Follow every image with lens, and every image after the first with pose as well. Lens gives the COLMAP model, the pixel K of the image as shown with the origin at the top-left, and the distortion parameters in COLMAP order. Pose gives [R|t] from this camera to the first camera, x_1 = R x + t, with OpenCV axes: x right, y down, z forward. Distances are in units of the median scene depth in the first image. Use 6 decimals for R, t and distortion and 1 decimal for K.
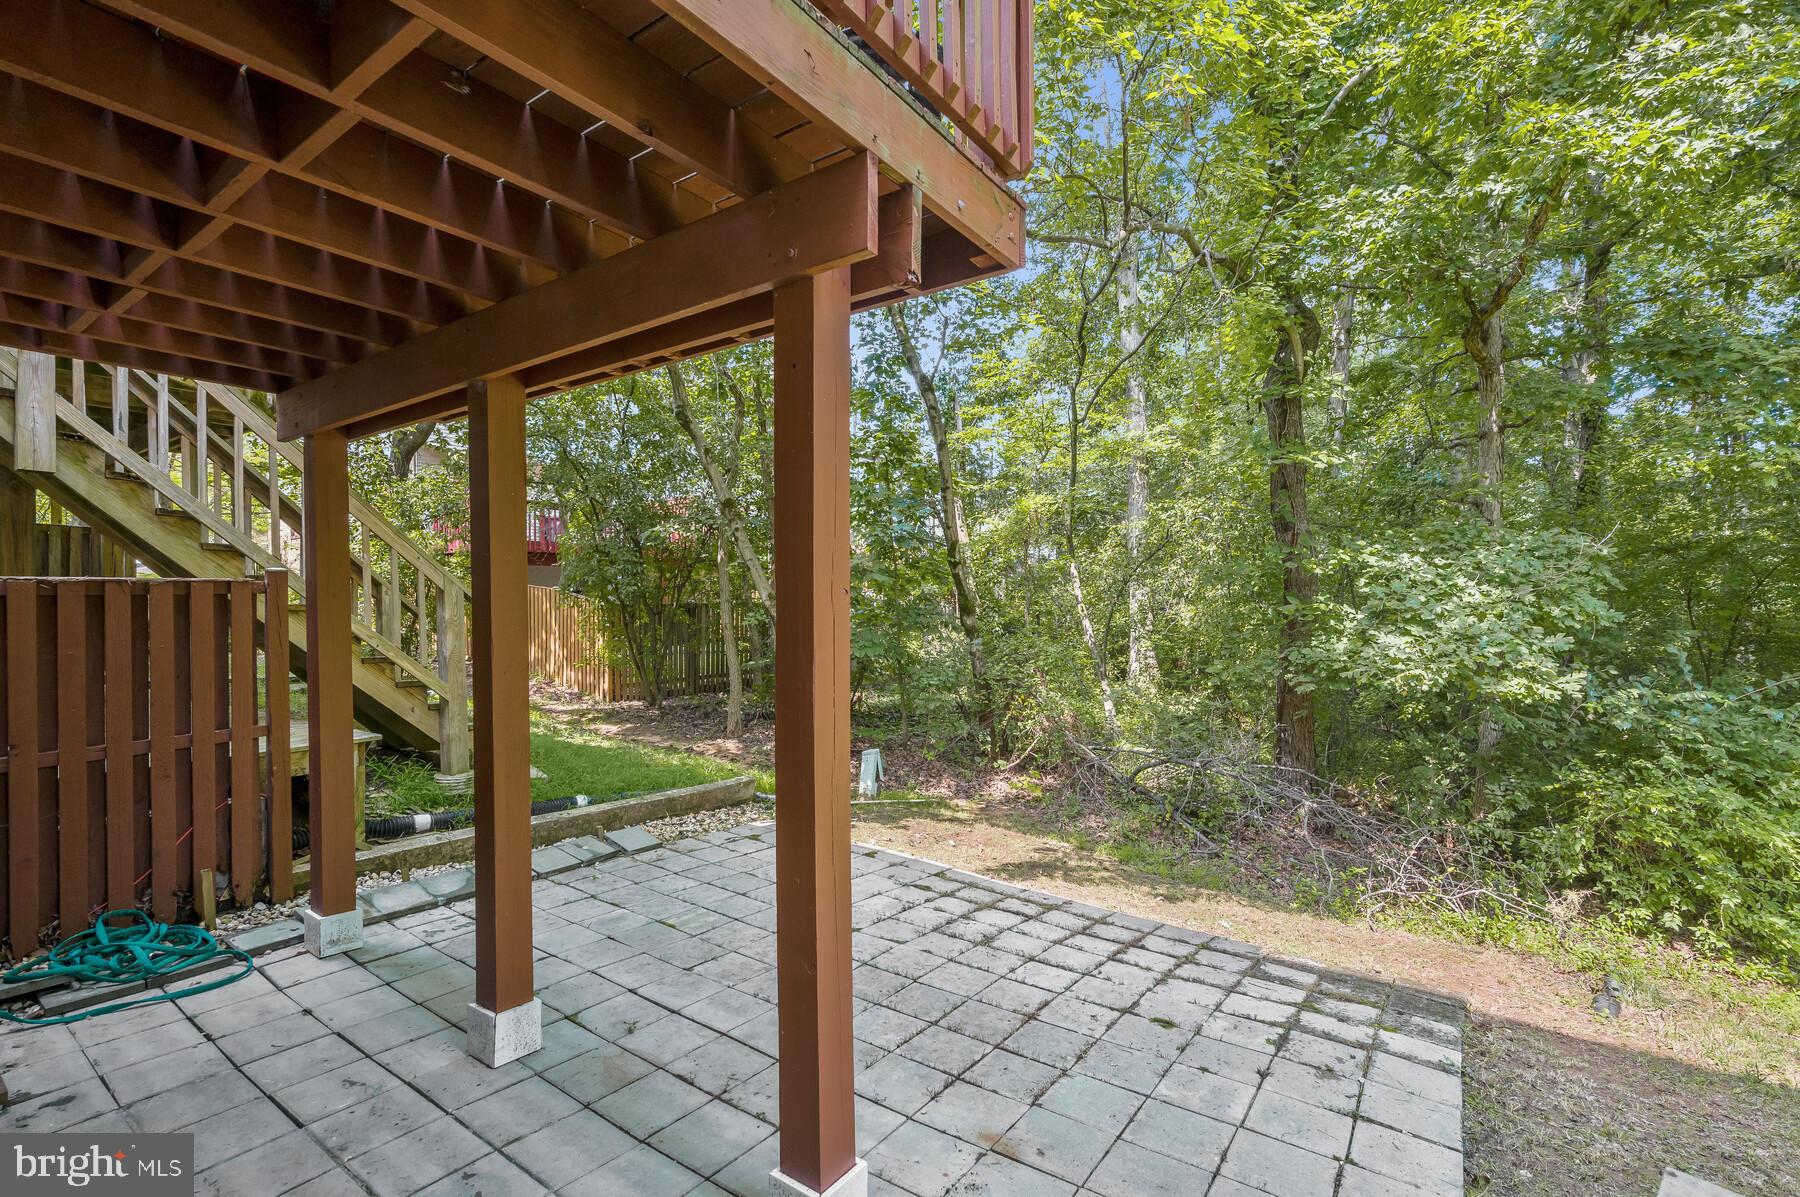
lens RADIAL K [[812.9, 0, 952.3], [0, 812.9, 618.5], [0, 0, 1]] dist [-0.000645, 0.000789]
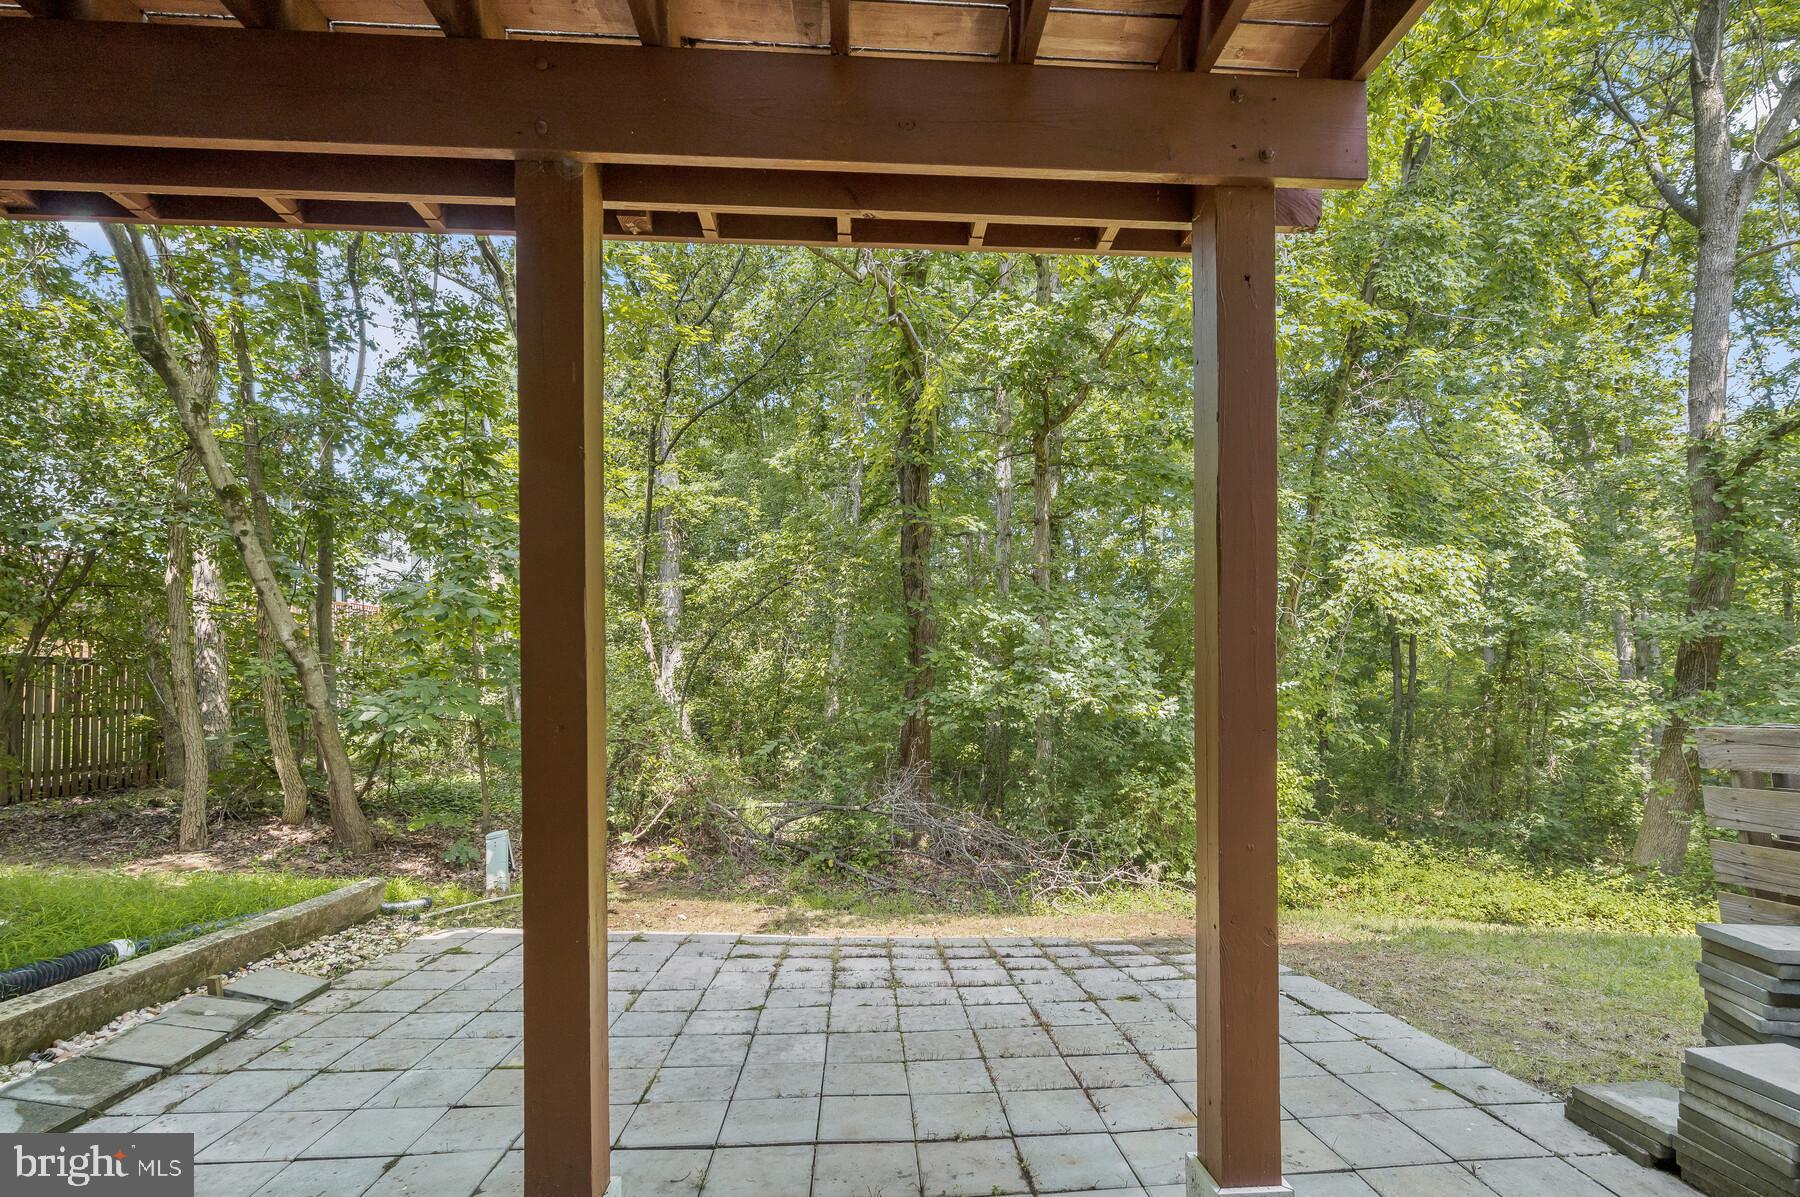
lens RADIAL K [[812.9, 0, 944.8], [0, 812.9, 681.3], [0, 0, 1]] dist [-0.000645, 0.000789]
pose [[0.783729, -0.005240, 0.621081, -0.356163], [0.017450, 0.999755, -0.013584, 0.051016], [-0.620858, 0.021484, 0.783629, 0.175454]]
